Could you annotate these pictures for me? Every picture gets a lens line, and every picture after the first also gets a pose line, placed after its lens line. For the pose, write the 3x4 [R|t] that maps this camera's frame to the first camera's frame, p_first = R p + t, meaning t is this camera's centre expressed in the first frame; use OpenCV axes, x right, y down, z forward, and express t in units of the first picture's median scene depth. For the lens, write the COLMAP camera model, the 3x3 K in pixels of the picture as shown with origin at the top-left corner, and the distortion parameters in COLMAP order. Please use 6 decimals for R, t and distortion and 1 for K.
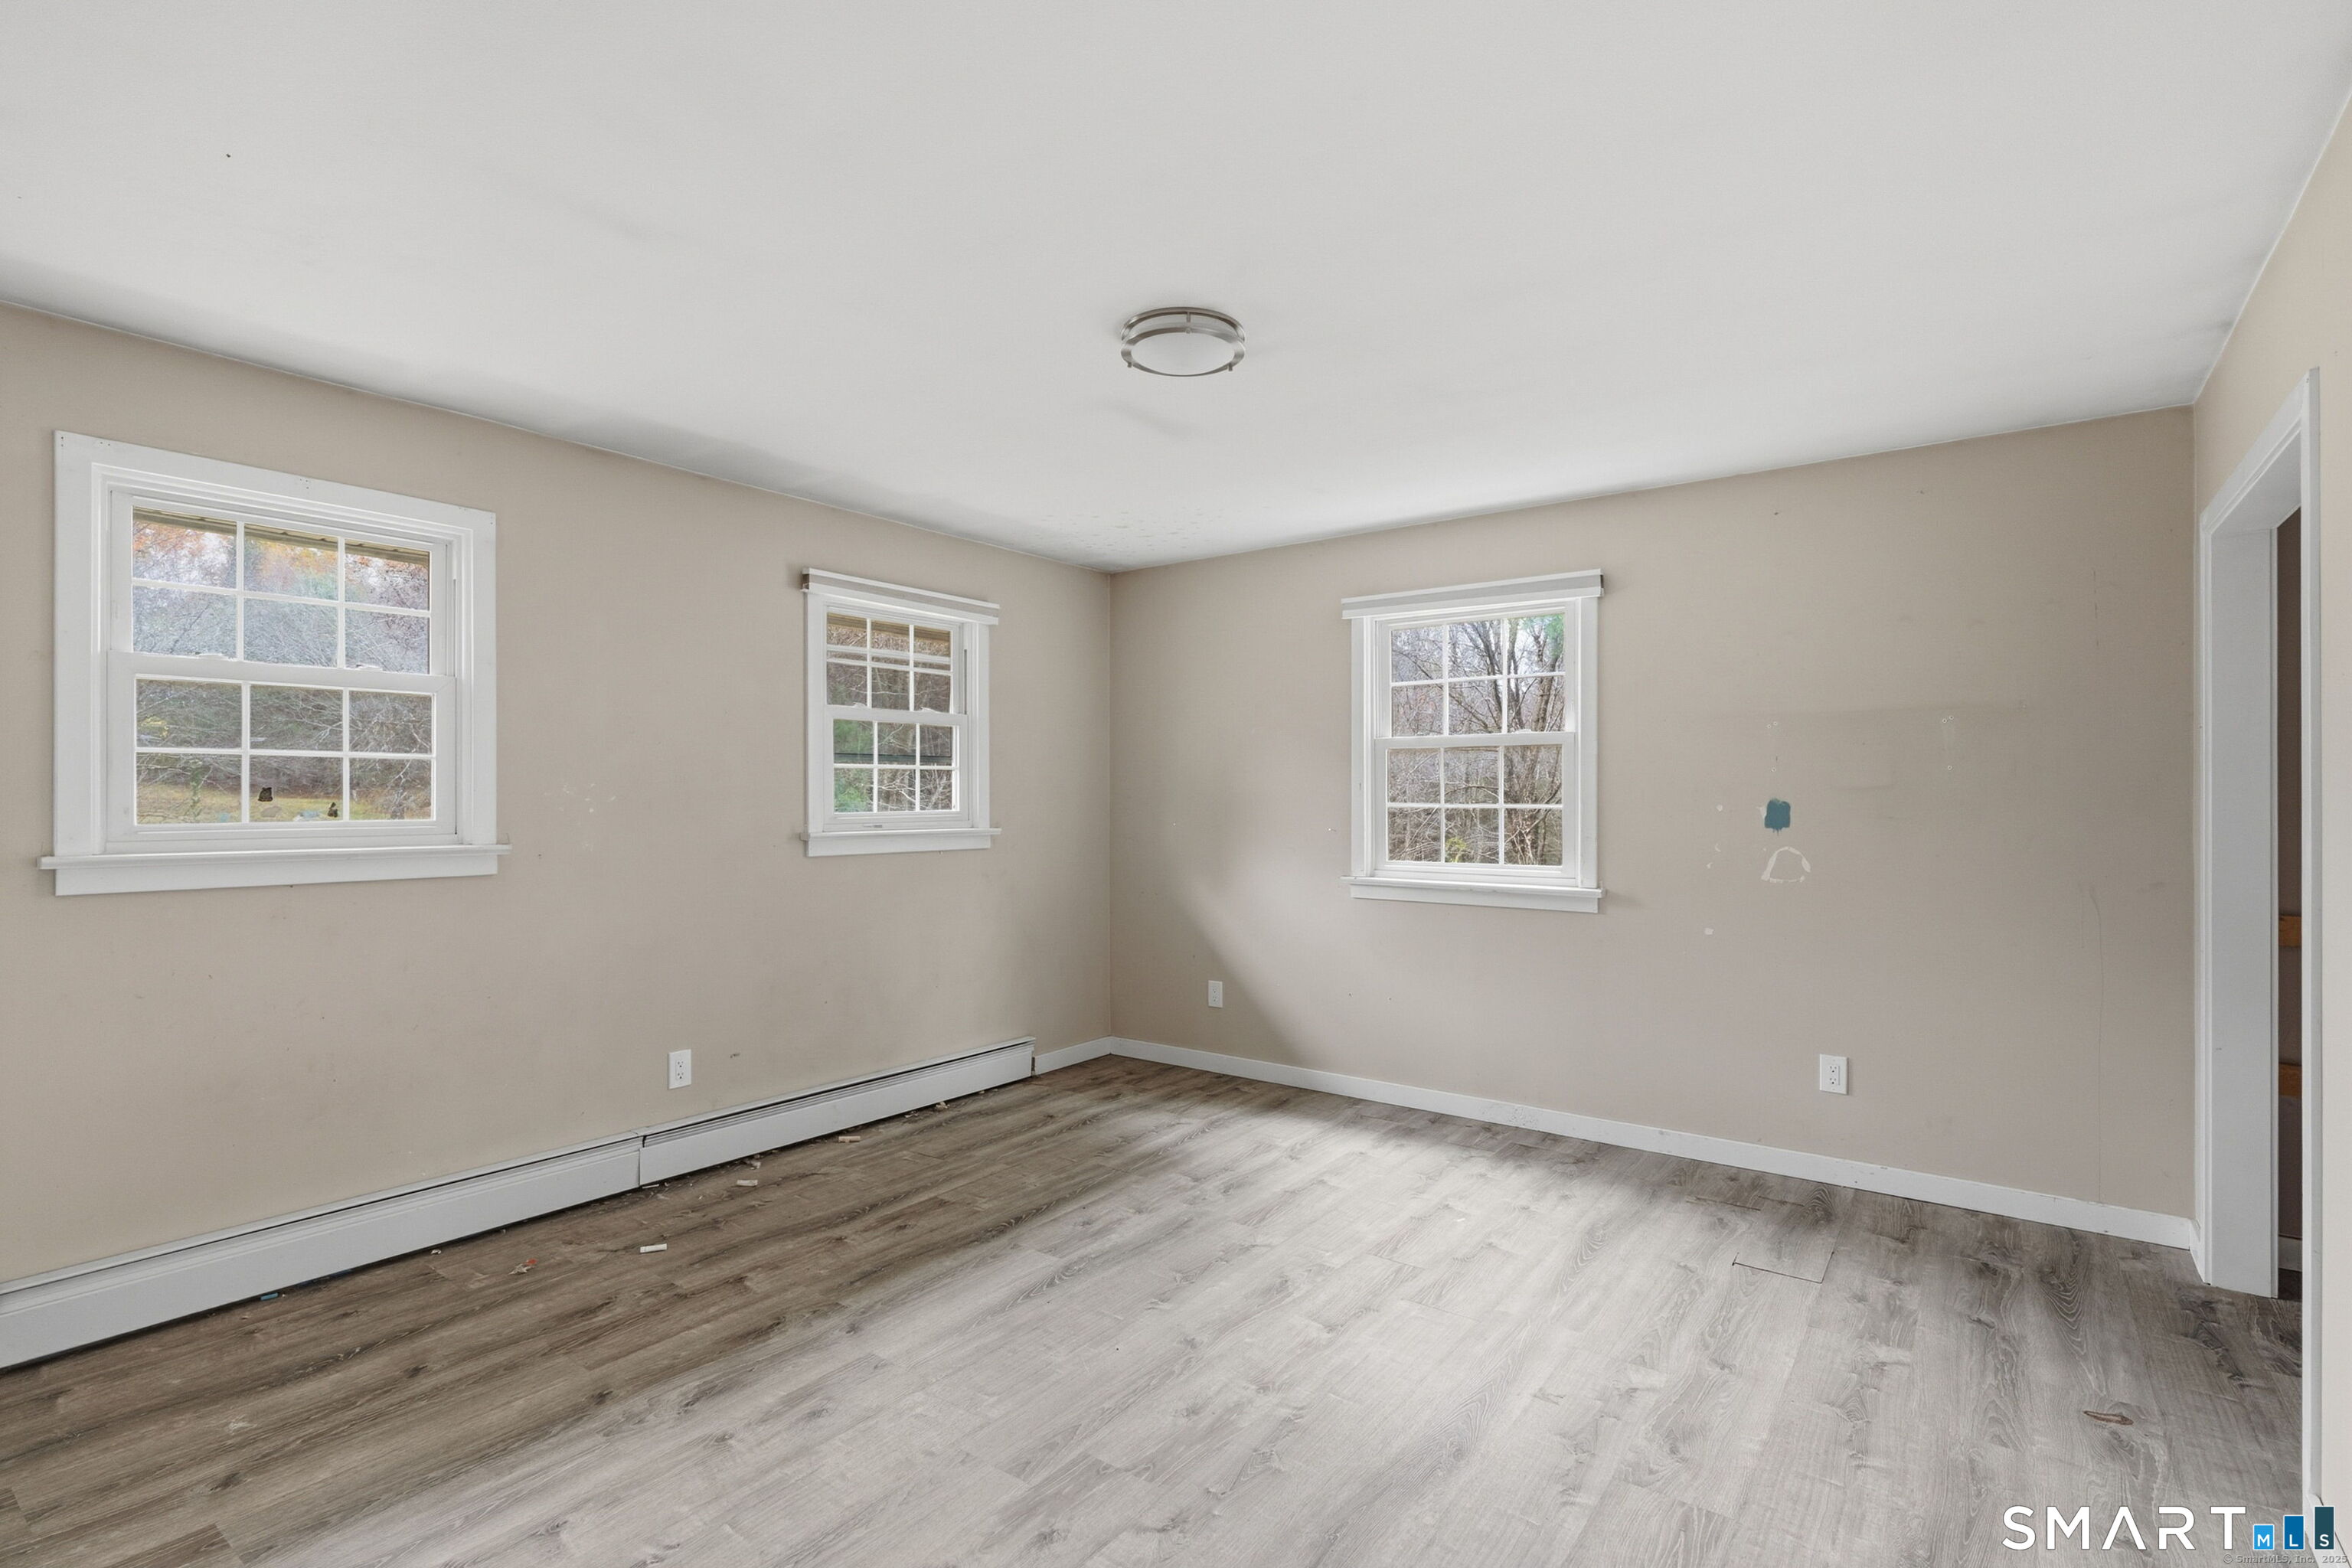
lens RADIAL K [[1068.0, 0, 1175.8], [0, 1068.0, 789.9], [0, 0, 1]] dist [0.000159, 0.000635]
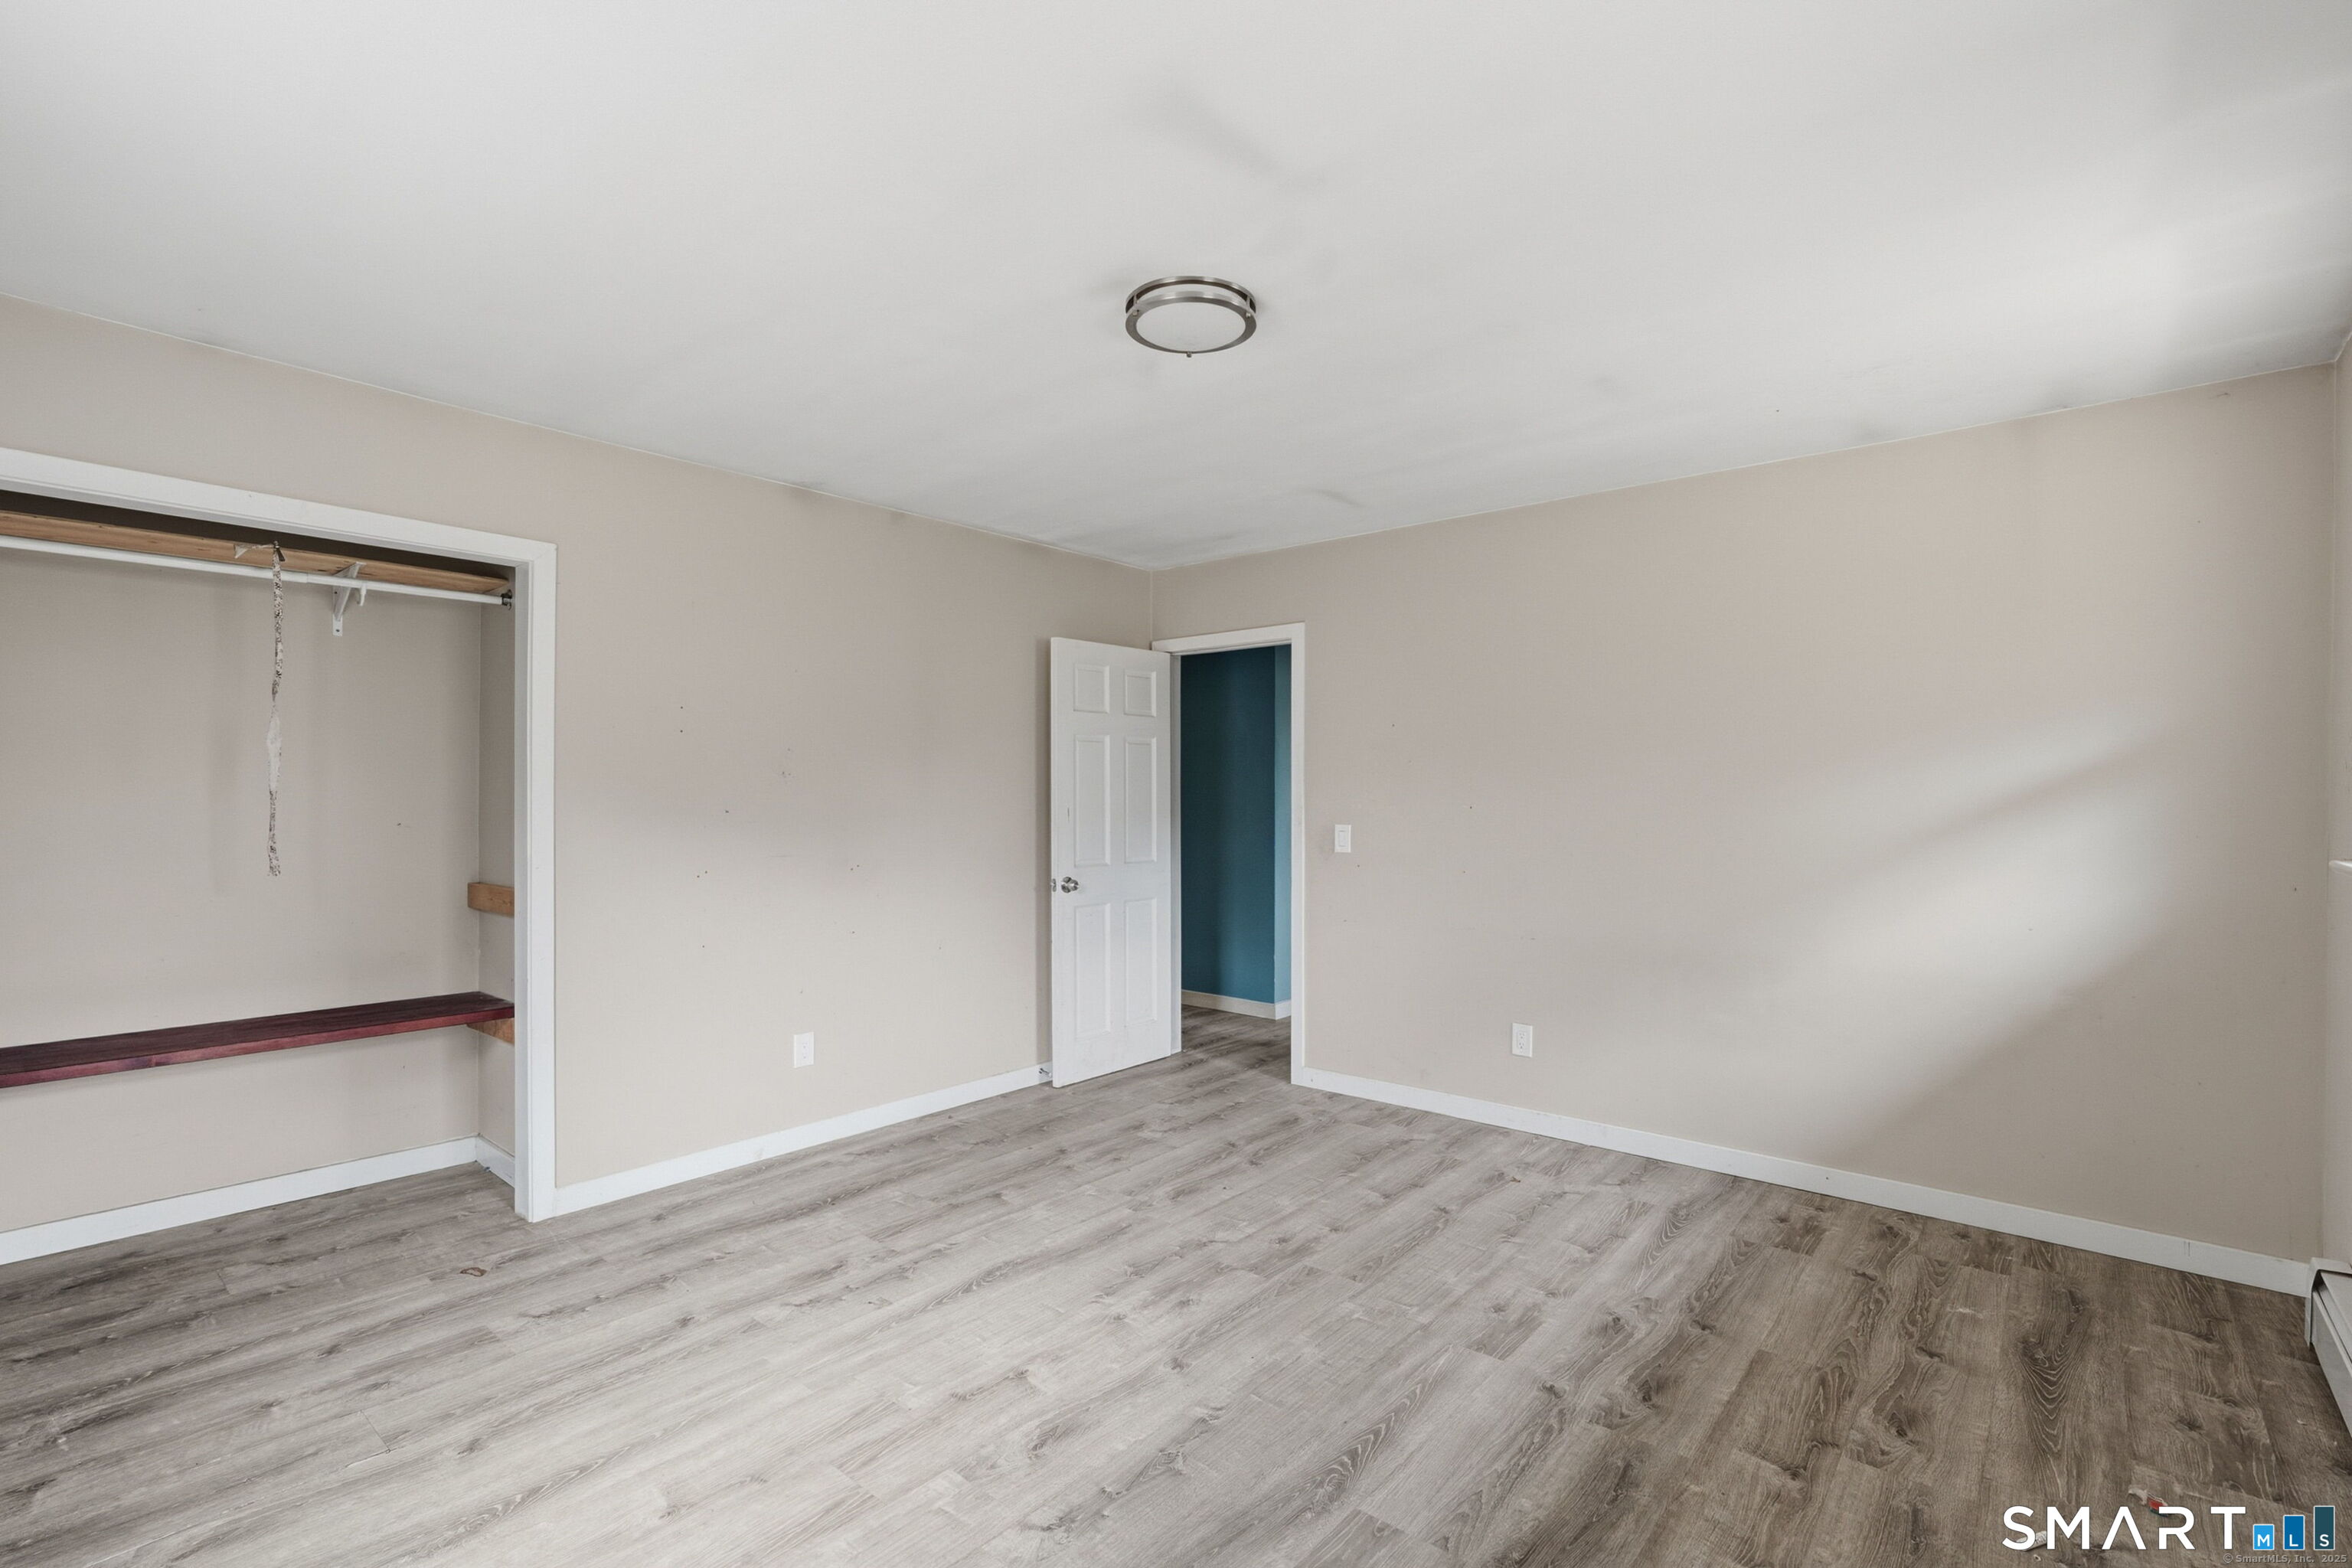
lens RADIAL K [[1068.0, 0, 1175.8], [0, 1068.0, 789.9], [0, 0, 1]] dist [0.000159, 0.000635]
pose [[-0.997743, -0.005538, 0.066920, -0.047361], [-0.006035, 0.999956, -0.007220, 0.010285], [-0.066877, -0.007607, -0.997732, 2.011638]]
